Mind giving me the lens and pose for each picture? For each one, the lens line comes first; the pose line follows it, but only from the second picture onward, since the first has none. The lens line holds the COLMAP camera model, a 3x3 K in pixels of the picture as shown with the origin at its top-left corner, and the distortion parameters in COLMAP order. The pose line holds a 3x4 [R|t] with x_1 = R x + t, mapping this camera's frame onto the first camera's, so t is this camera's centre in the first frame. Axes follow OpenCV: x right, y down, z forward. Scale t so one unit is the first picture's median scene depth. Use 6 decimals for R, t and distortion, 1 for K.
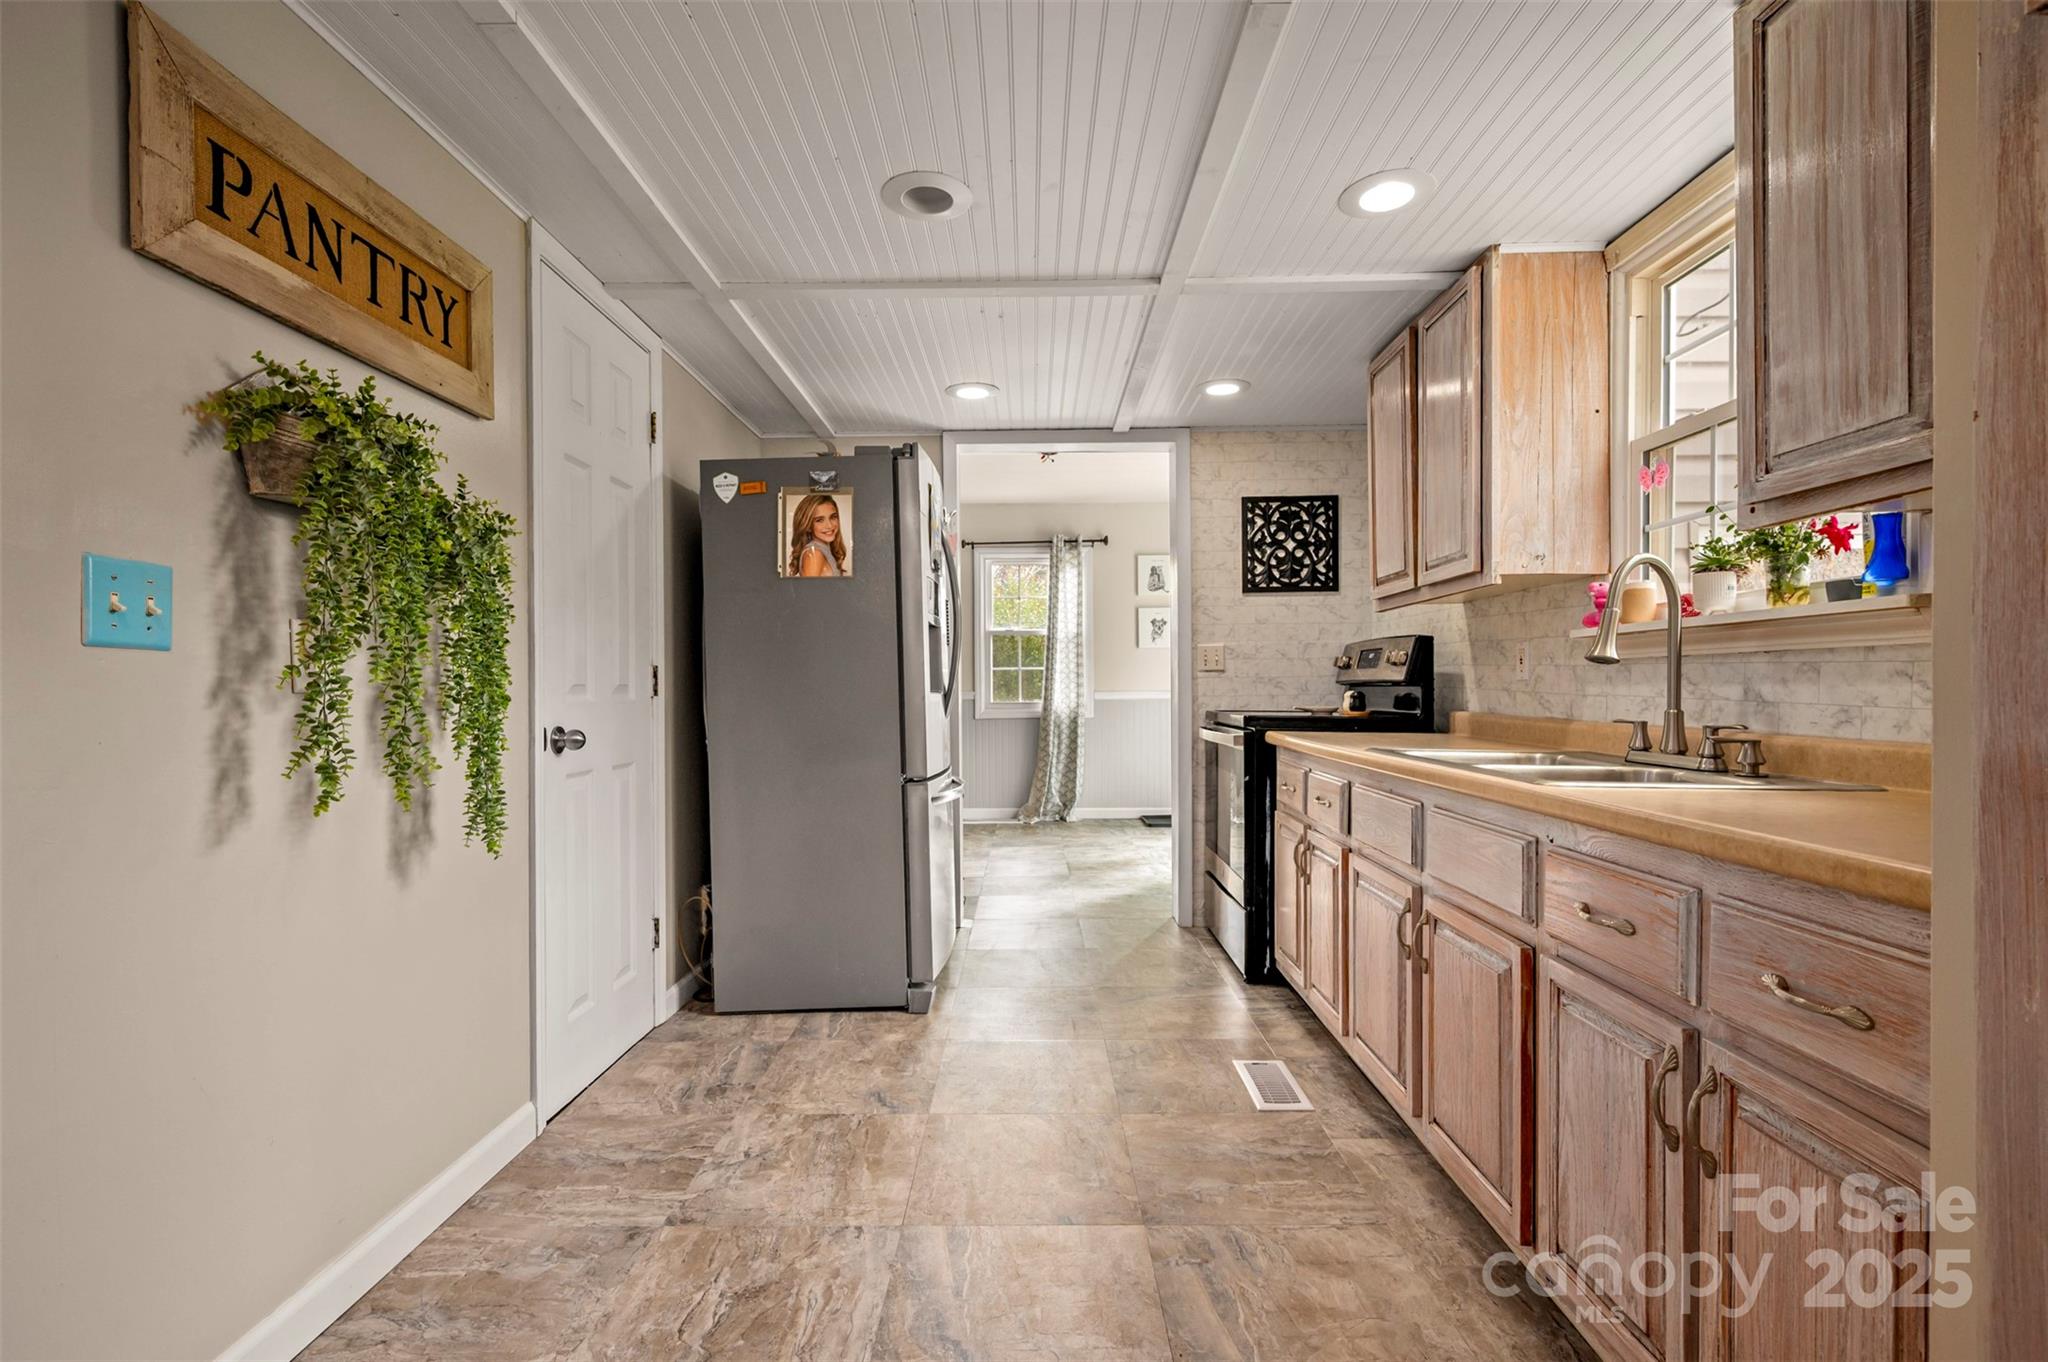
lens RADIAL K [[923.5, 0, 1025.7], [0, 923.5, 694.0], [0, 0, 1]] dist [-0.000467, 0.000100]
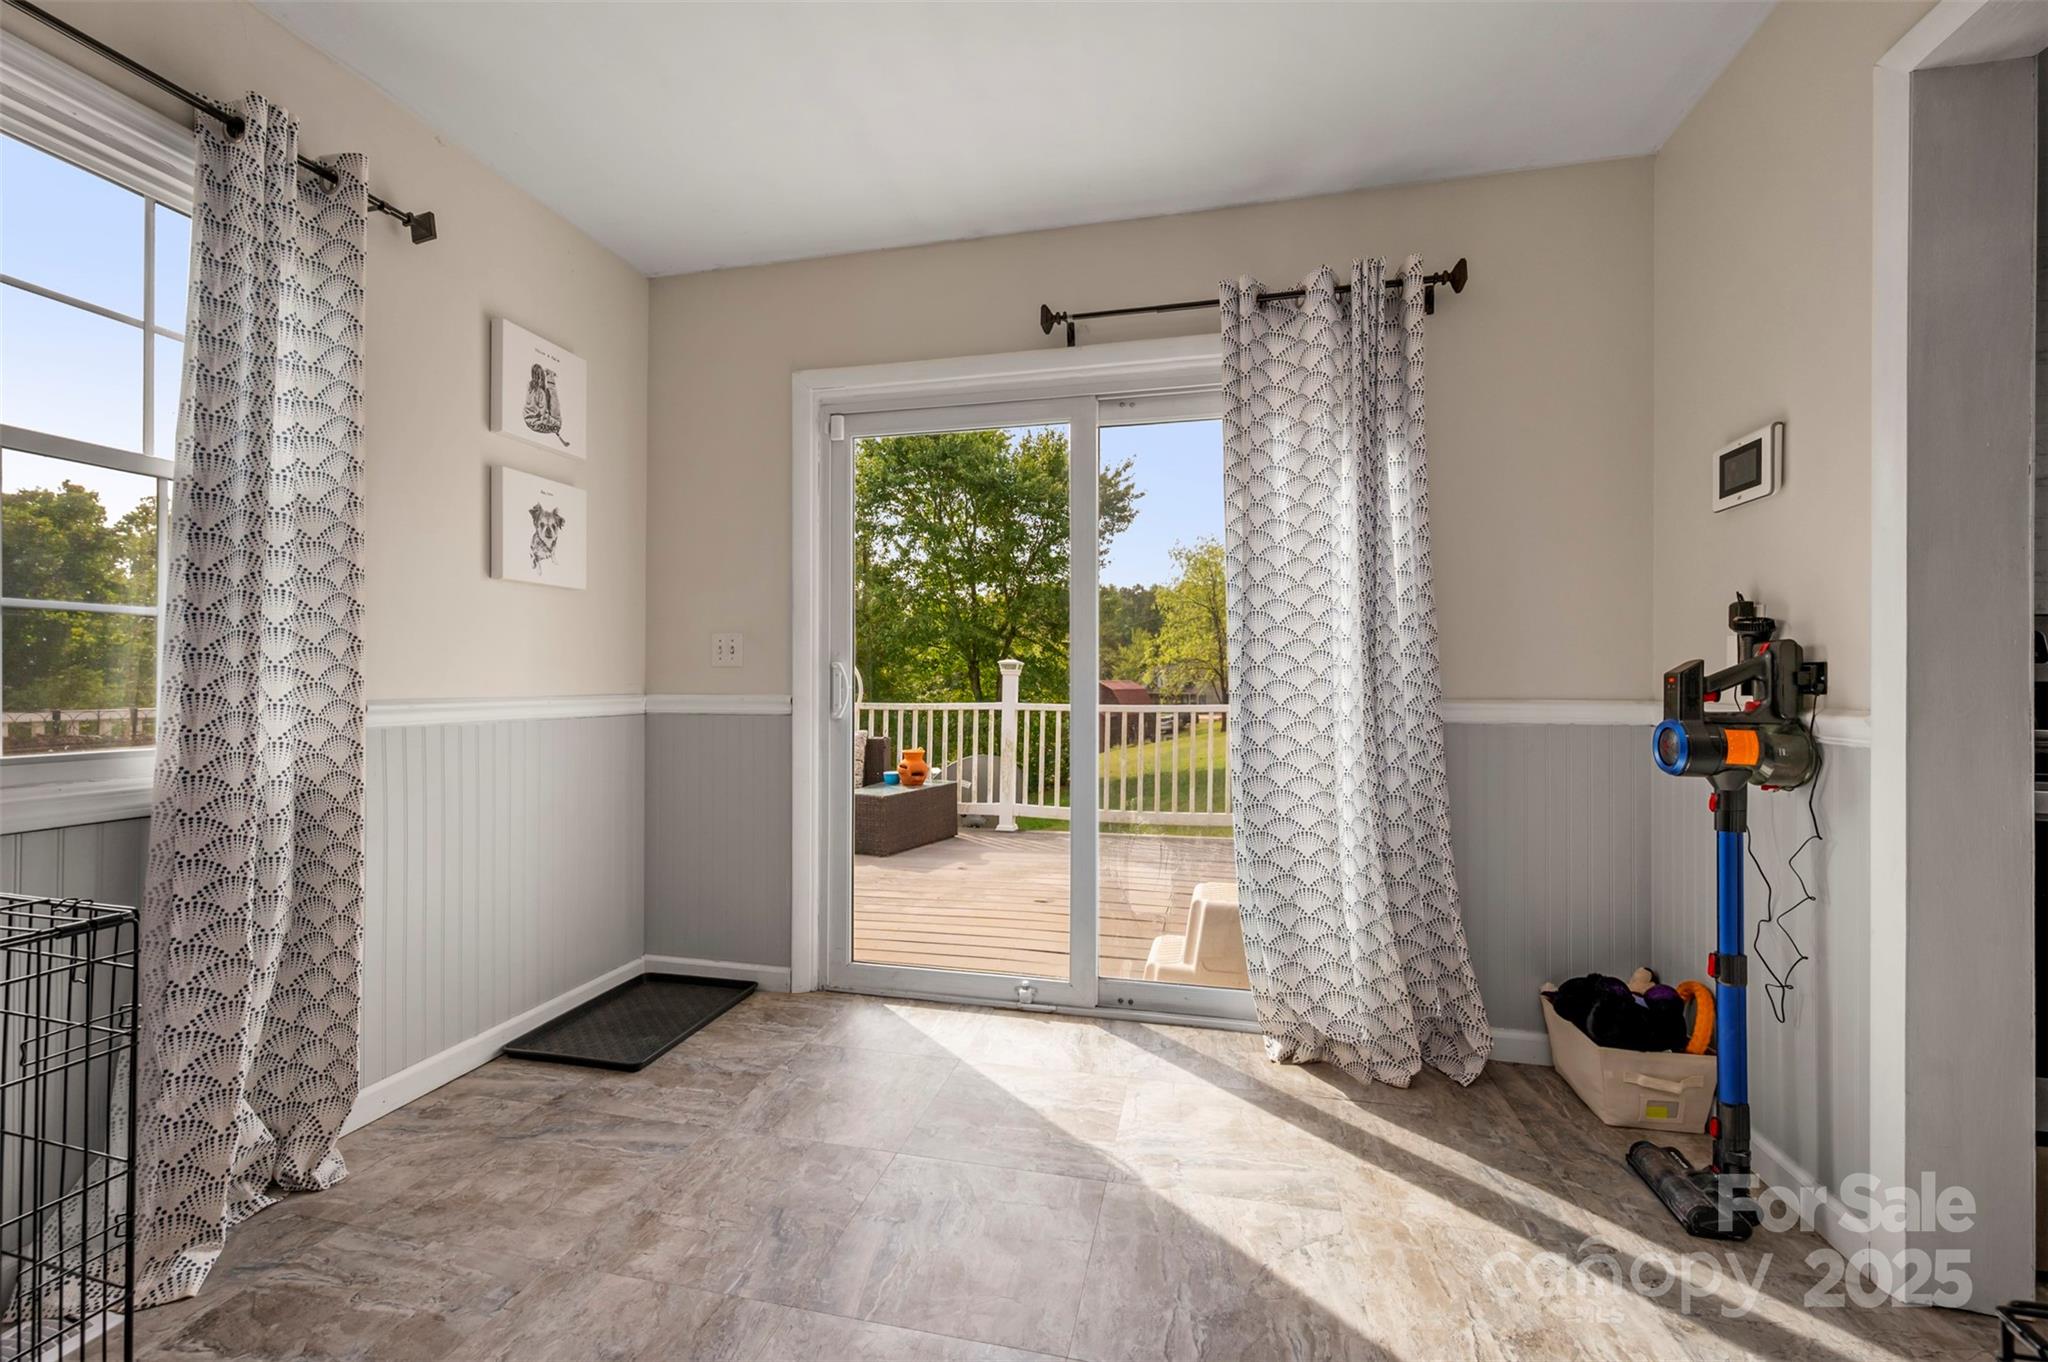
lens RADIAL K [[826.5, 0, 1024.0], [0, 826.5, 681.0], [0, 0, 1]] dist [-0.001099, -0.000058]
pose [[0.220980, 0.008417, 0.975242, -0.299403], [0.001598, 0.999958, -0.008993, -0.014651], [-0.975277, 0.003545, 0.220958, 1.530235]]
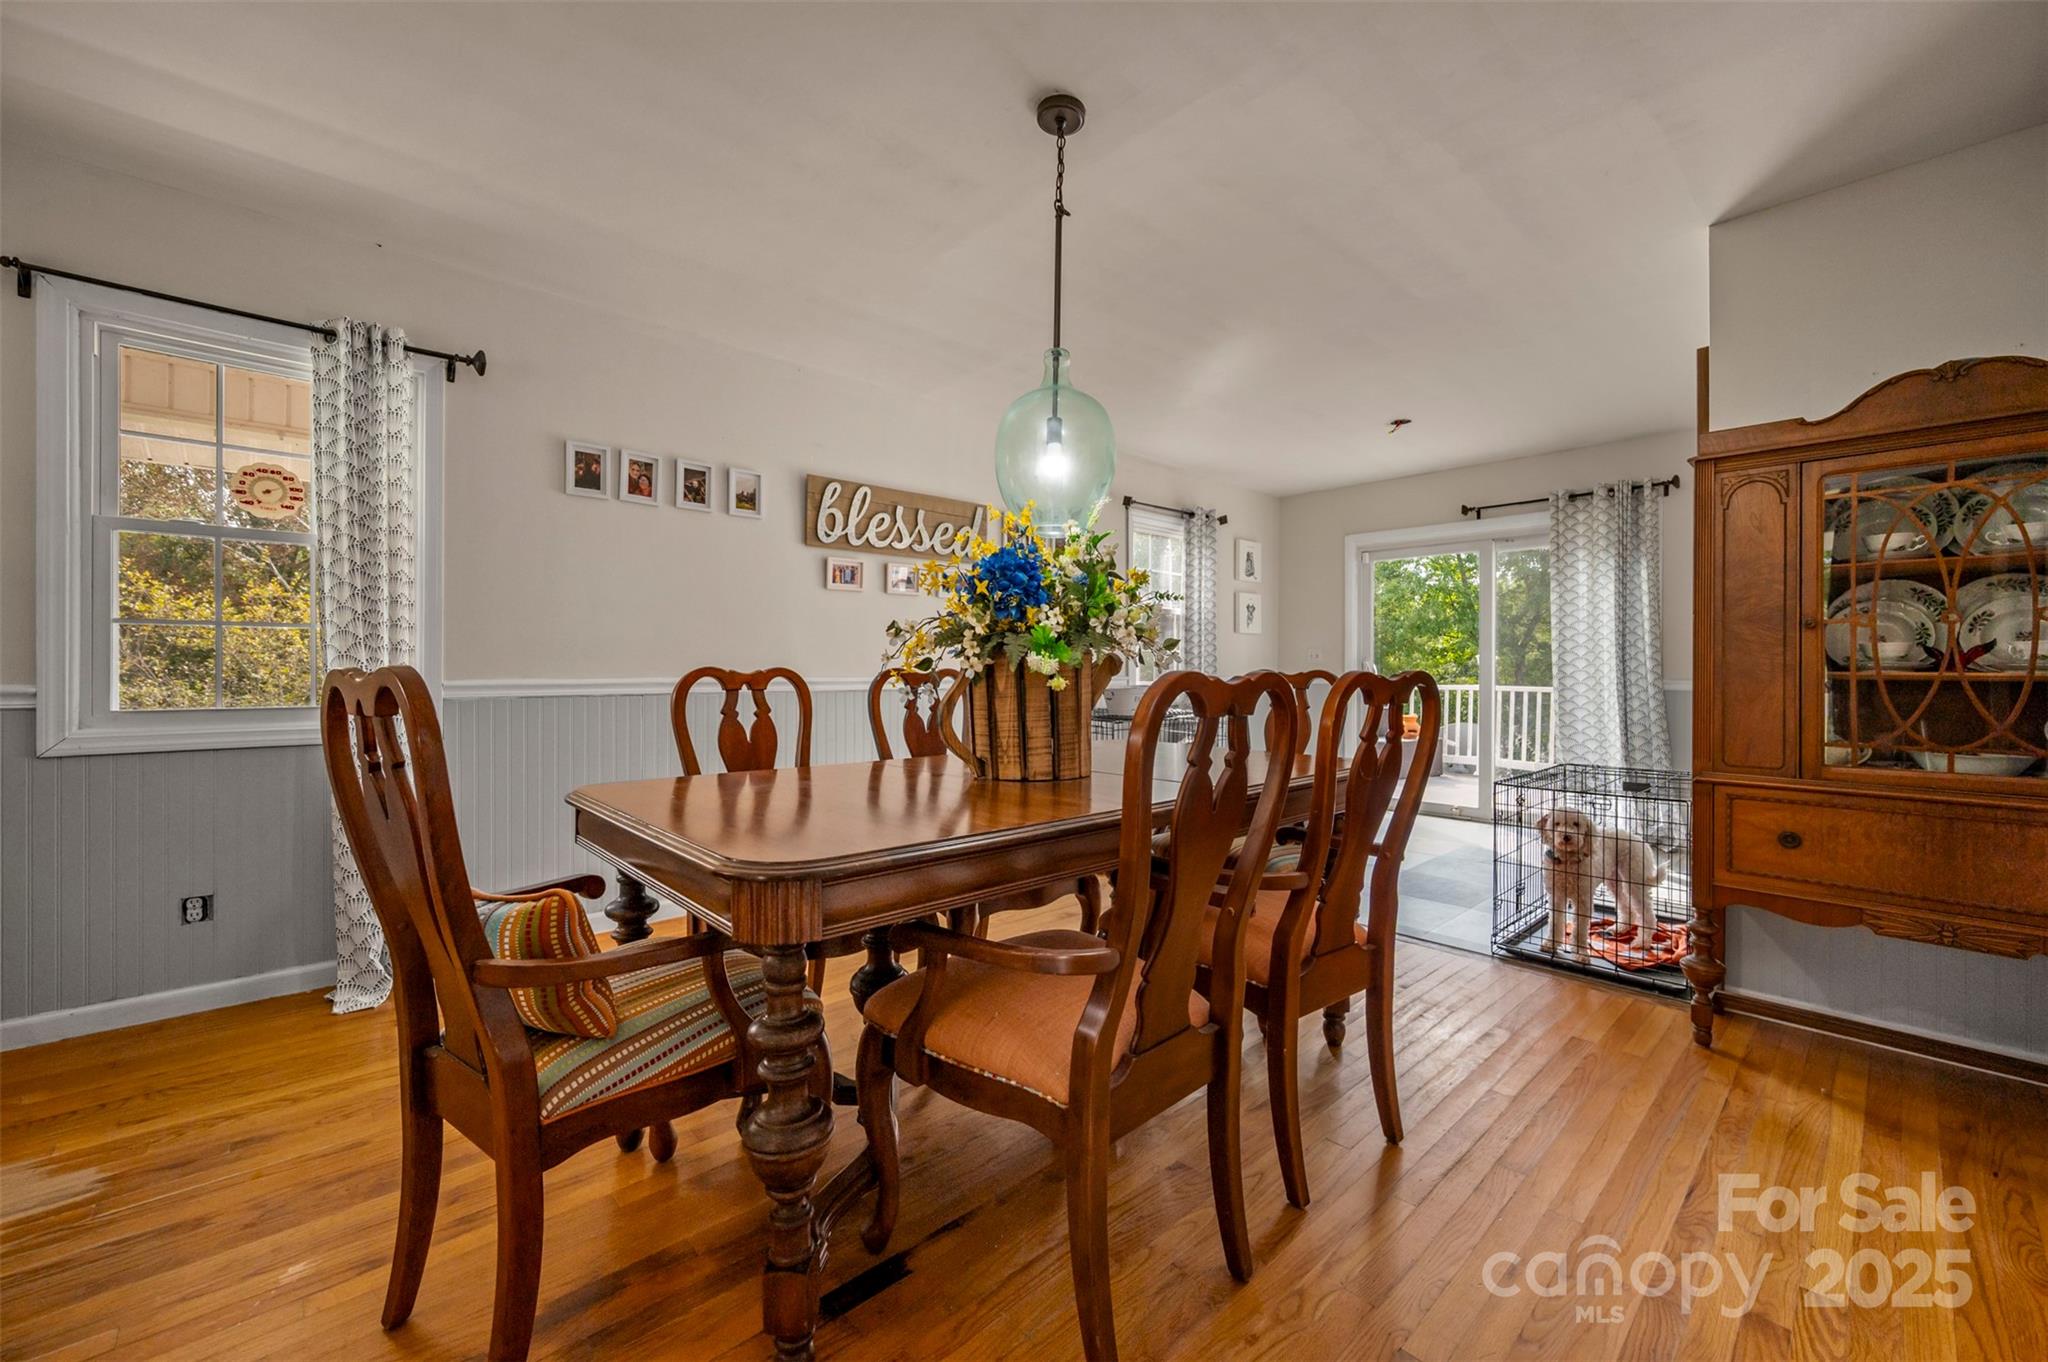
lens RADIAL K [[811.7, 0, 1028.2], [0, 811.7, 682.3], [0, 0, 1]] dist [0.000072, 0.000111]
pose [[0.725557, -0.002752, 0.688157, -1.343521], [-0.004725, 0.999949, 0.008981, -0.006598], [-0.688146, -0.009767, 0.725506, 1.088775]]
